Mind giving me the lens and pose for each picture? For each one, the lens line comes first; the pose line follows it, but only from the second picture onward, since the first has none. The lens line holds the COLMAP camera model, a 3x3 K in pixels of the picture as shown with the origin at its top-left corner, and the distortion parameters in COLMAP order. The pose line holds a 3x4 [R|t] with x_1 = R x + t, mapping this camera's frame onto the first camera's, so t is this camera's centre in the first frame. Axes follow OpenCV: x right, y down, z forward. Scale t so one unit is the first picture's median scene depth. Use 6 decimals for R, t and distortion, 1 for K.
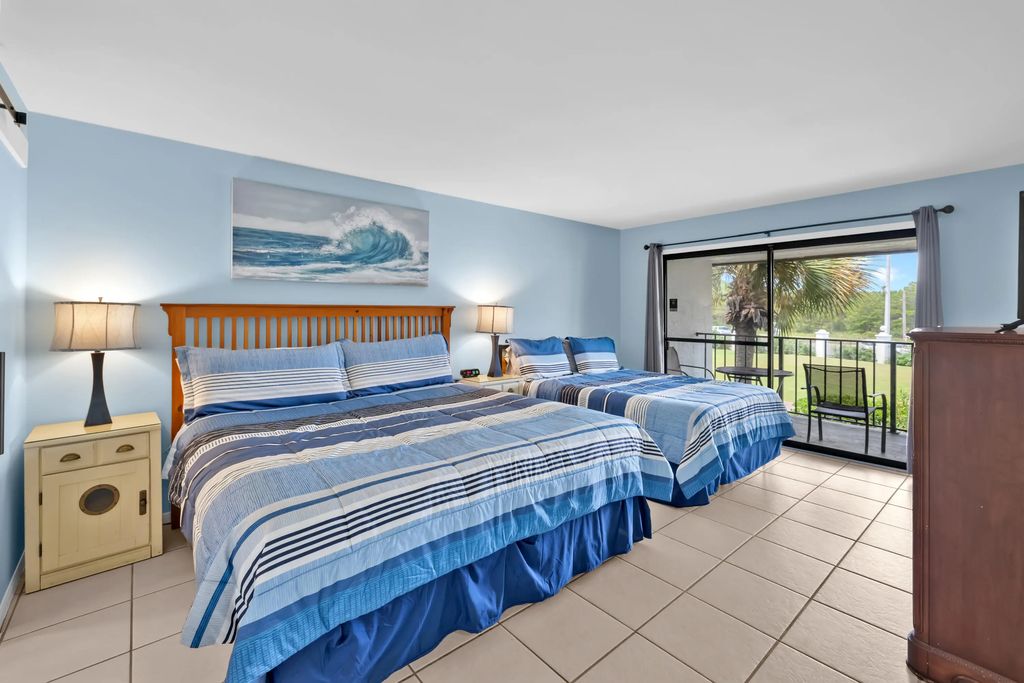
lens RADIAL K [[438.6, 0, 502.6], [0, 438.6, 309.6], [0, 0, 1]] dist [-0.002886, 0.001246]
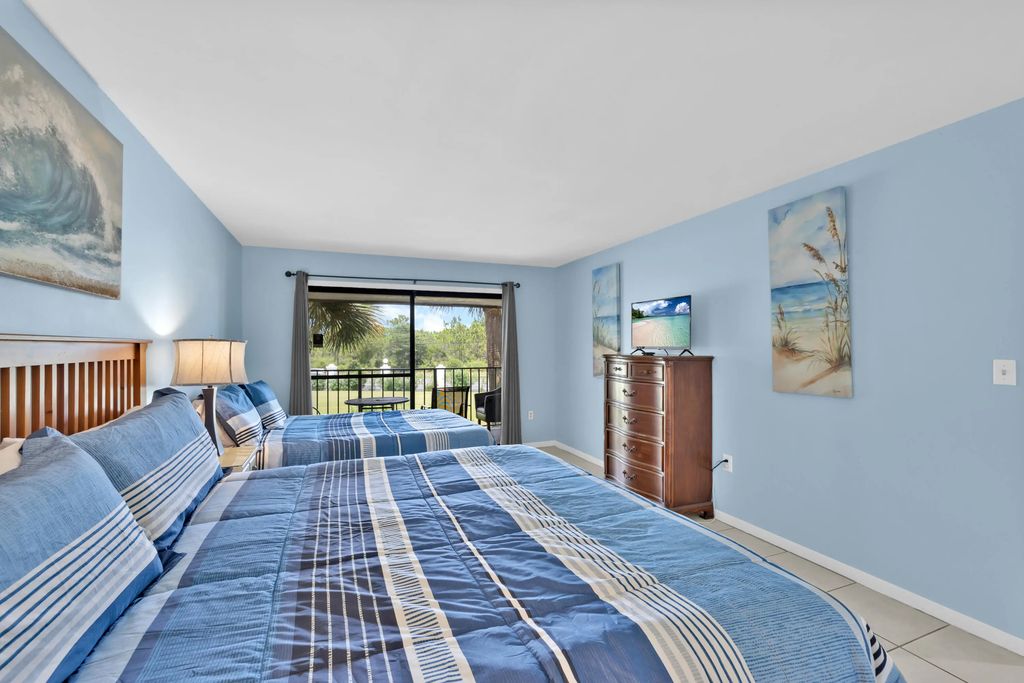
lens RADIAL K [[438.6, 0, 515.2], [0, 438.6, 344.2], [0, 0, 1]] dist [-0.002886, 0.001246]
pose [[0.286831, 0.000031, 0.957981, -0.566159], [0.004724, 0.999988, -0.001447, -0.000303], [-0.957970, 0.004941, 0.286827, 0.492807]]
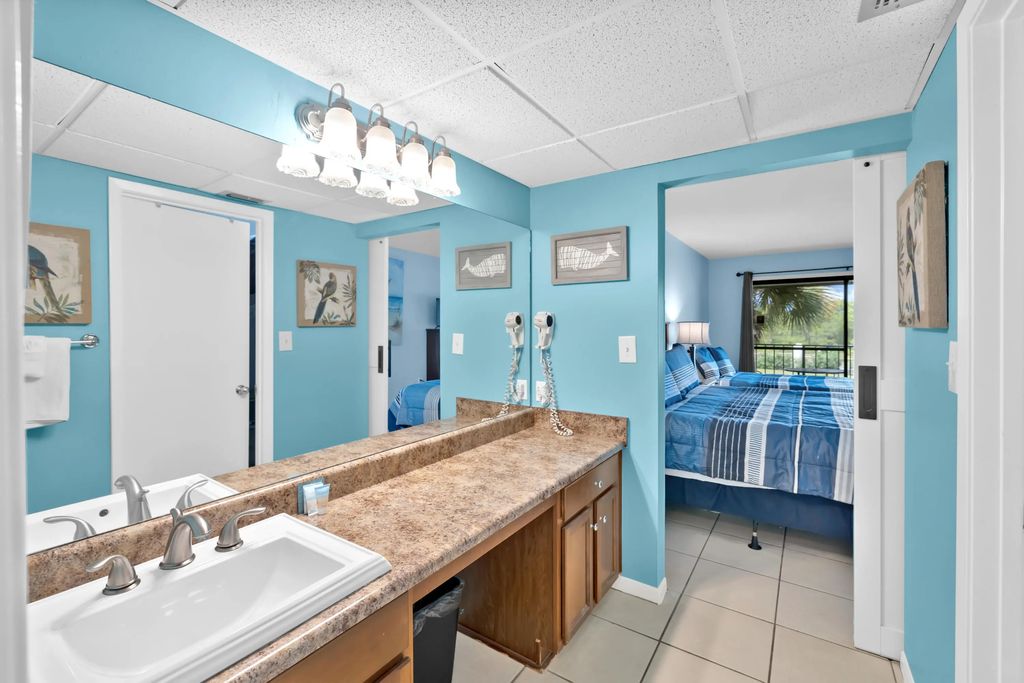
lens RADIAL K [[438.6, 0, 516.9], [0, 438.6, 336.0], [0, 0, 1]] dist [-0.002886, 0.001246]
pose [[0.953794, -0.017223, 0.299966, -0.996974], [0.011210, 0.999700, 0.021755, -0.002366], [-0.300251, -0.017387, 0.953702, -0.011350]]
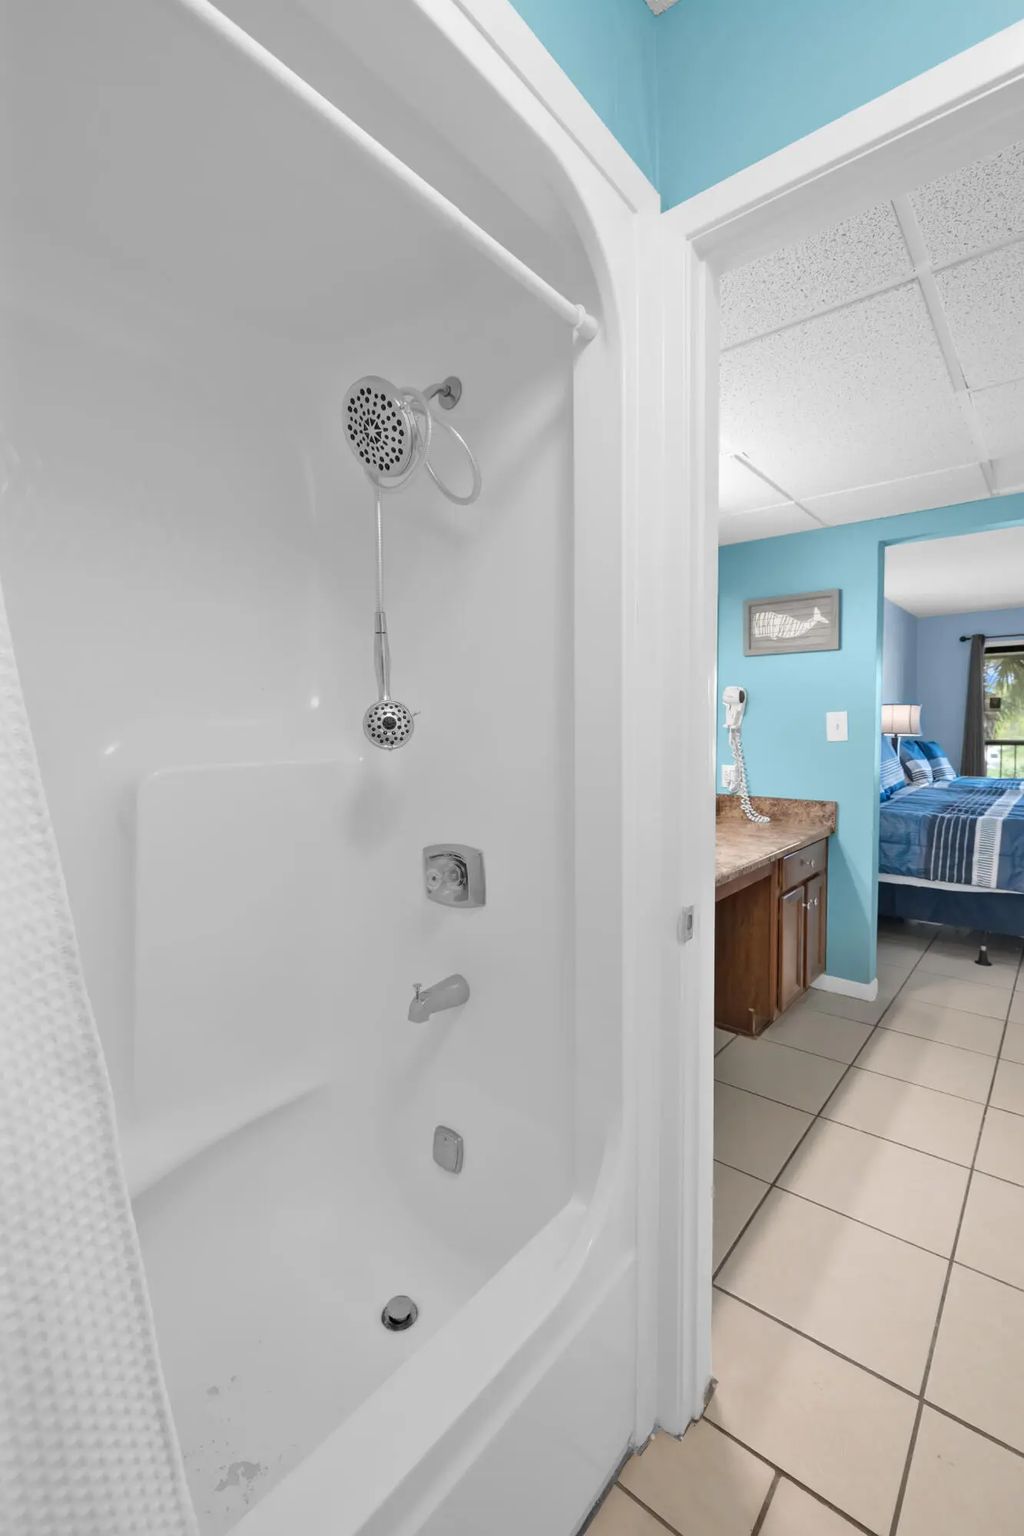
lens RADIAL K [[657.8, 0, 510.0], [0, 657.8, 760.0], [0, 0, 1]] dist [-0.002886, 0.001246]
pose [[0.983995, -0.023344, 0.176662, -1.231414], [0.013775, 0.998380, 0.055202, 0.023414], [-0.177665, -0.051885, 0.982722, -0.228495]]
